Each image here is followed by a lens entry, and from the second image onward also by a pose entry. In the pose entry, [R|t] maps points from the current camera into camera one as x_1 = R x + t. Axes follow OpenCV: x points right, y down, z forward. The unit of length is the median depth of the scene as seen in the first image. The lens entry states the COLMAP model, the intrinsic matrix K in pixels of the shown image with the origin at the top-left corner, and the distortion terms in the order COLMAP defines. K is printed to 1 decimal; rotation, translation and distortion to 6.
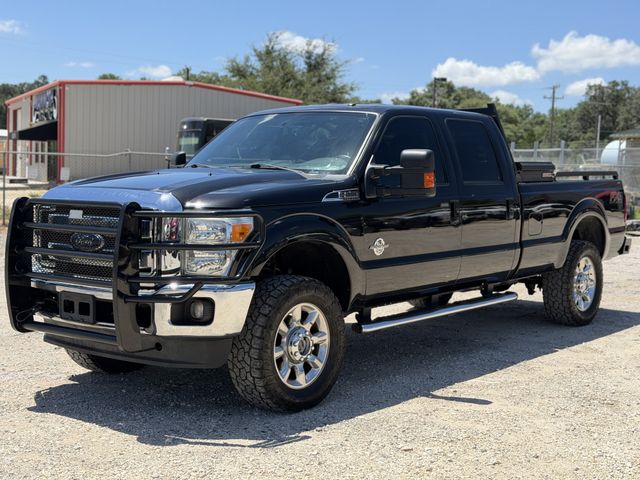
lens RADIAL K [[887.2, 0, 320.0], [0, 887.2, 240.0], [0, 0, 1]] dist [0.172827, -0.349575]
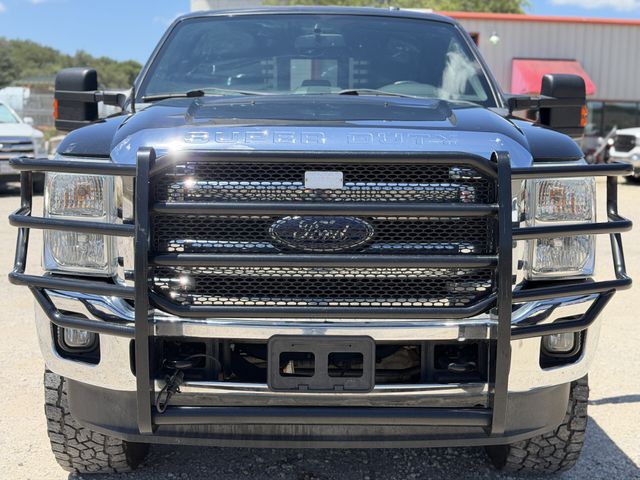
lens RADIAL K [[887.2, 0, 320.0], [0, 887.2, 240.0], [0, 0, 1]] dist [0.172827, -0.349575]
pose [[0.762633, -0.077476, 0.642174, -0.592051], [0.042260, 0.996648, 0.070054, -0.030049], [-0.645449, -0.026287, 0.763351, 0.621353]]
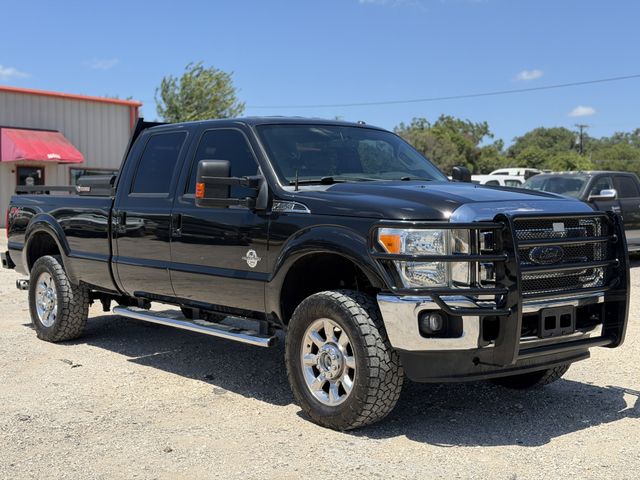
lens RADIAL K [[887.2, 0, 320.0], [0, 887.2, 240.0], [0, 0, 1]] dist [0.172827, -0.349575]
pose [[0.204927, -0.052537, 0.977366, -1.292744], [0.071645, 0.996685, 0.038554, -0.071629], [-0.976152, 0.062122, 0.208012, 1.049396]]
